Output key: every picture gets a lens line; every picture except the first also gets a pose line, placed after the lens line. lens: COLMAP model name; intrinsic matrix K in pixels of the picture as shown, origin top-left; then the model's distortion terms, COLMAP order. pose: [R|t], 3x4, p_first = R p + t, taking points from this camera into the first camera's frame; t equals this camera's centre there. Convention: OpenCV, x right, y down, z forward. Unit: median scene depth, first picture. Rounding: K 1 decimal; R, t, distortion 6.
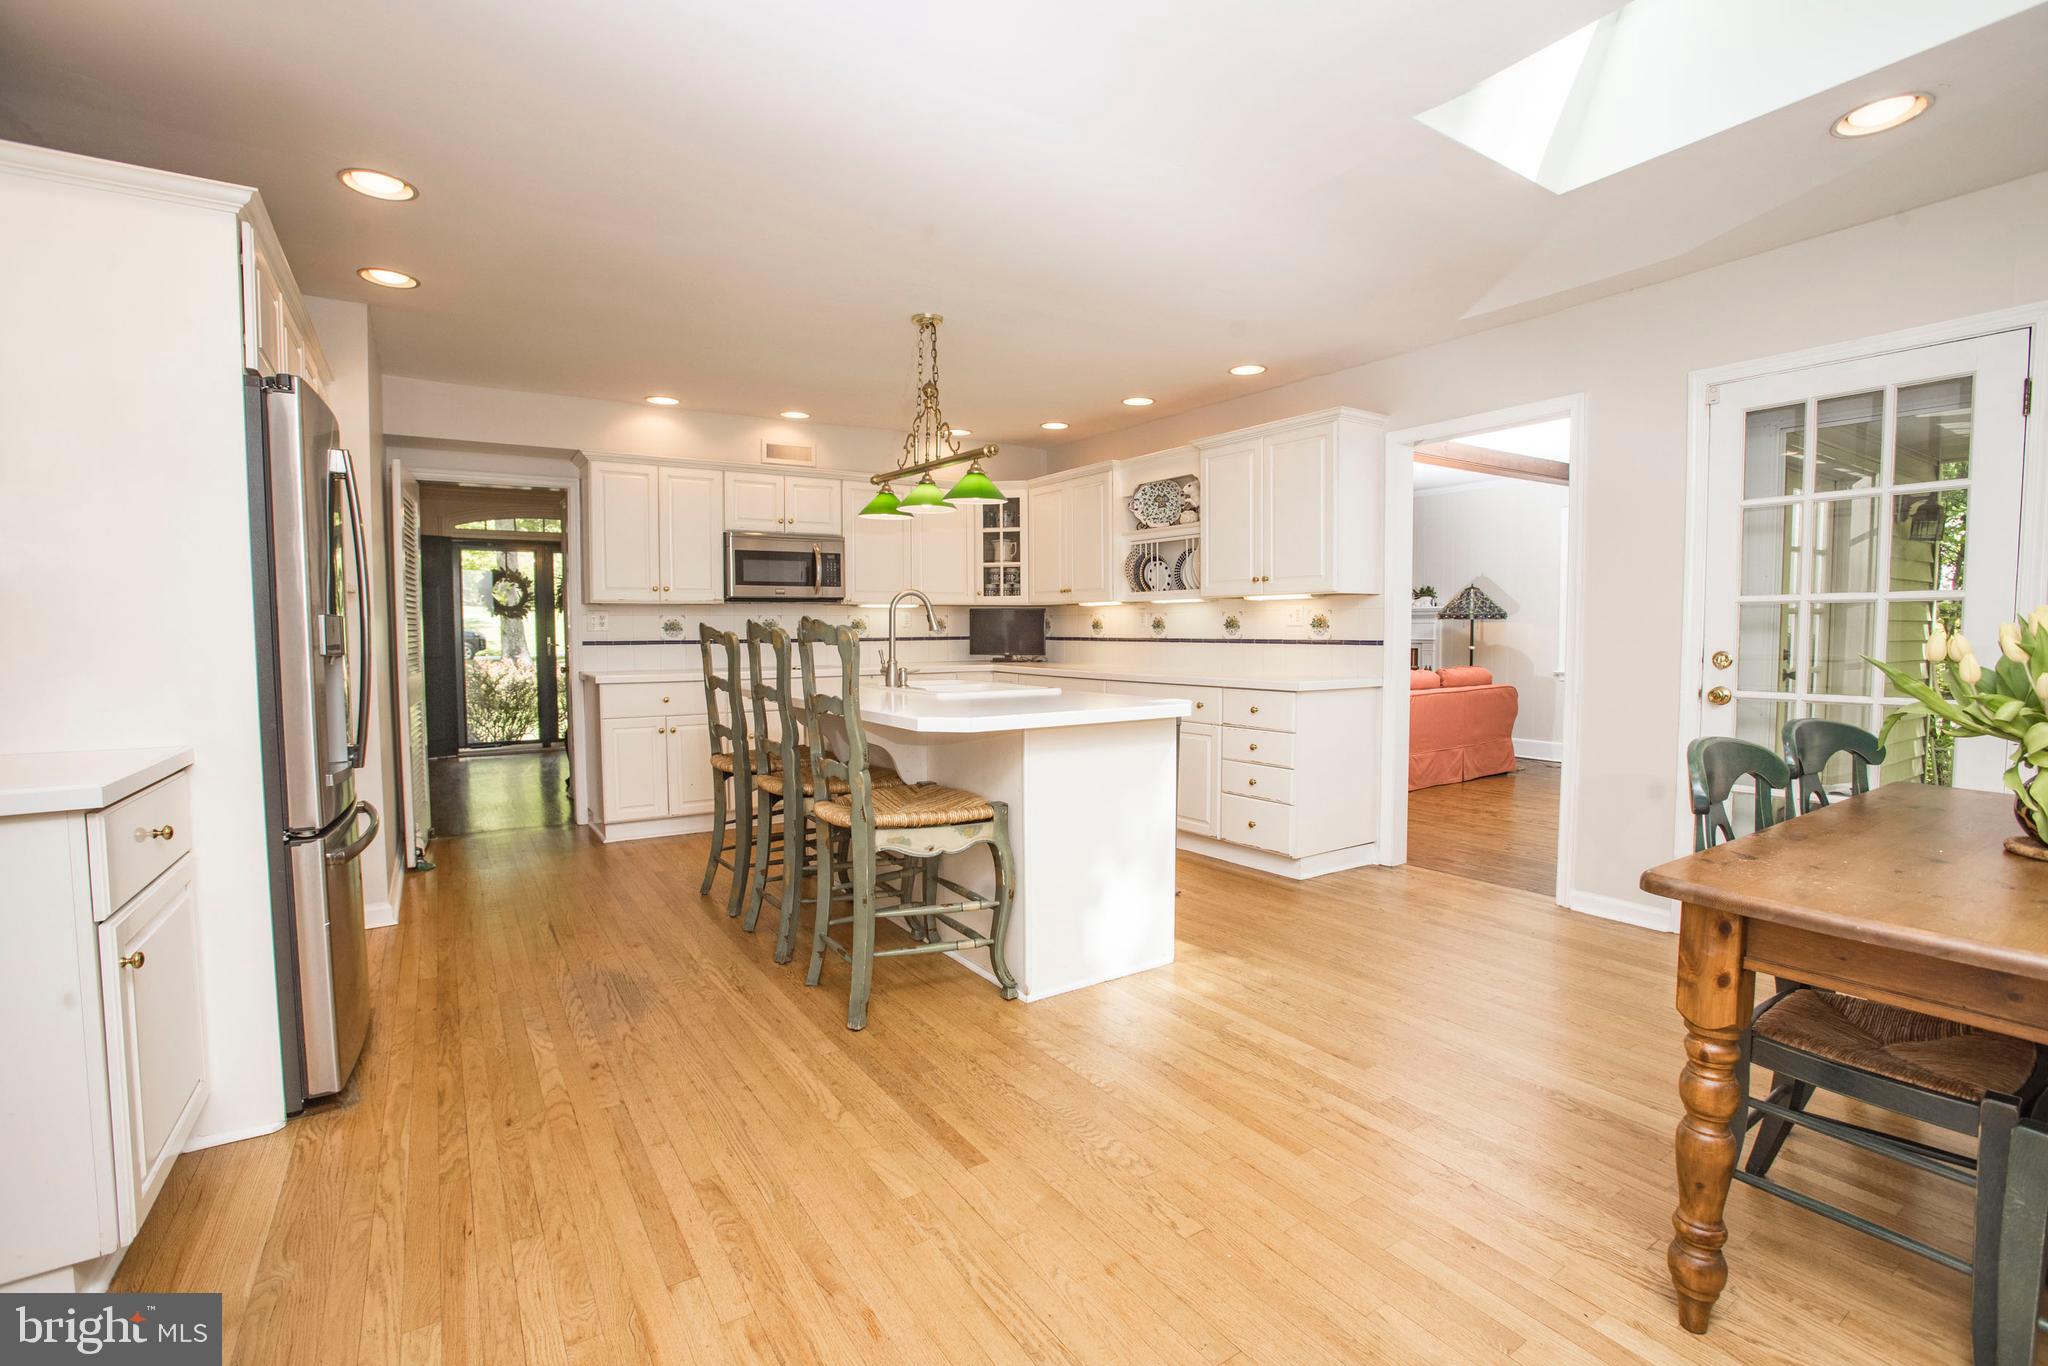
lens RADIAL K [[917.7, 0, 1027.3], [0, 917.7, 682.8], [0, 0, 1]] dist [-0.061228, 0.000906]
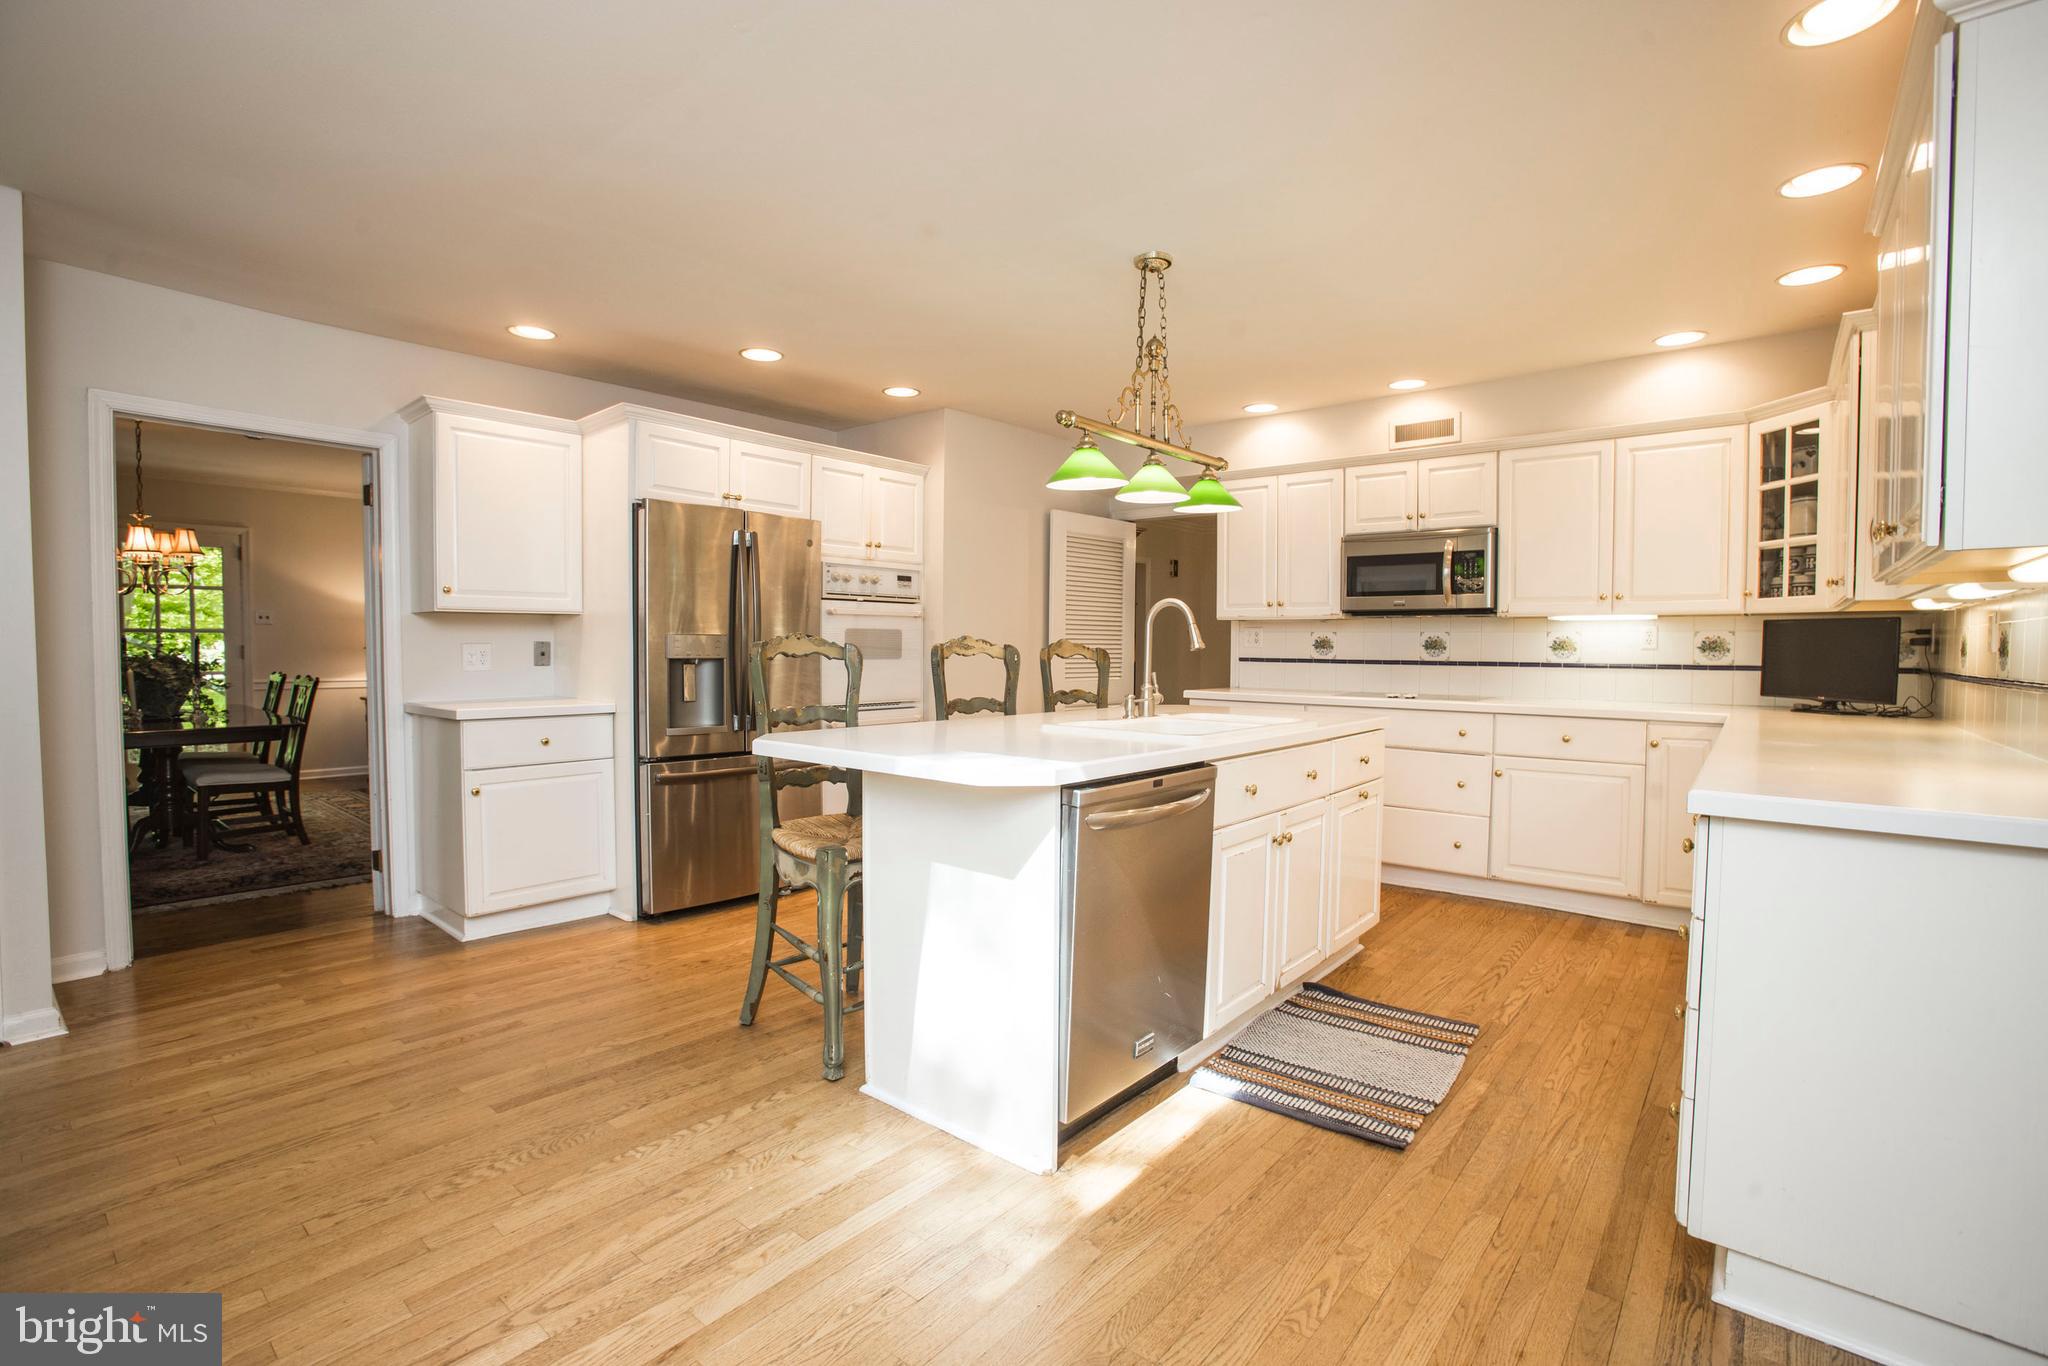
lens RADIAL K [[917.7, 0, 1027.3], [0, 917.7, 682.8], [0, 0, 1]] dist [-0.061228, 0.000906]
pose [[0.304034, 0.043664, -0.951660, 0.406383], [-0.066033, 0.997512, 0.024672, -0.025632], [0.950370, 0.055340, 0.306161, 0.433368]]
